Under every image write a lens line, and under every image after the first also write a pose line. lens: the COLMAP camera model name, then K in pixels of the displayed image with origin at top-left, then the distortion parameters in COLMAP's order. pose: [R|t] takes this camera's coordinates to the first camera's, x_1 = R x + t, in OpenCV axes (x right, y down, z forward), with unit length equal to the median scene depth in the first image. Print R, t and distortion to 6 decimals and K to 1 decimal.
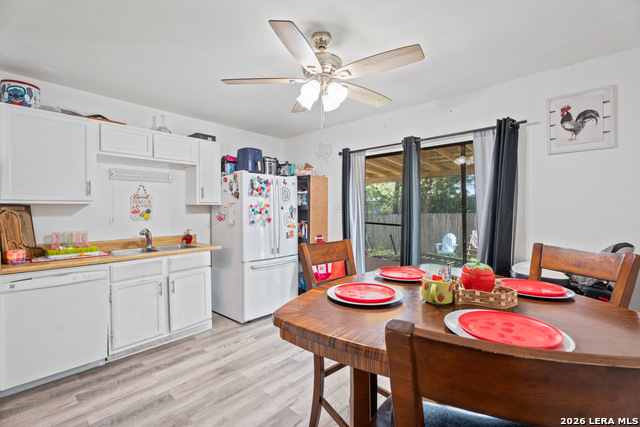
lens RADIAL K [[283.7, 0, 318.2], [0, 283.7, 209.7], [0, 0, 1]] dist [0.000318, -0.000412]
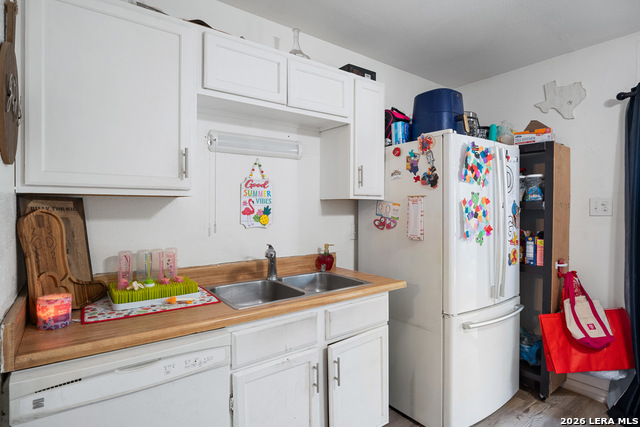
lens RADIAL K [[336.6, 0, 316.4], [0, 336.6, 210.6], [0, 0, 1]] dist [-0.013388, 0.000823]
pose [[0.979192, 0.008490, -0.202758, -0.405456], [-0.006854, 0.999938, 0.008773, -0.001137], [0.202820, -0.007201, 0.979190, 0.417623]]
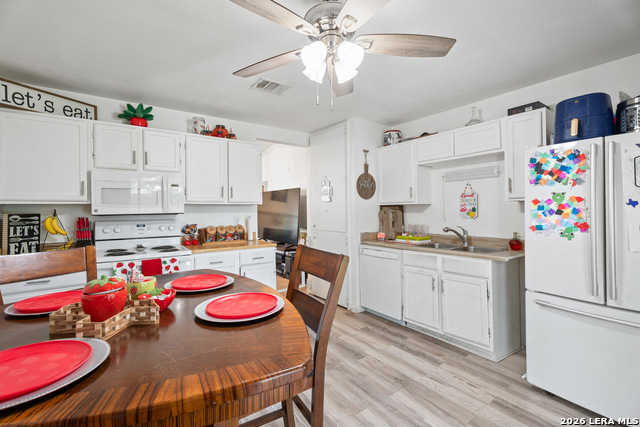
lens RADIAL K [[283.7, 0, 318.2], [0, 283.7, 209.7], [0, 0, 1]] dist [0.000318, -0.000412]
pose [[-0.212237, 0.003308, -0.977213, 0.507336], [0.008897, 0.999959, 0.001453, -0.000060], [0.977178, -0.008386, -0.212258, 0.737624]]
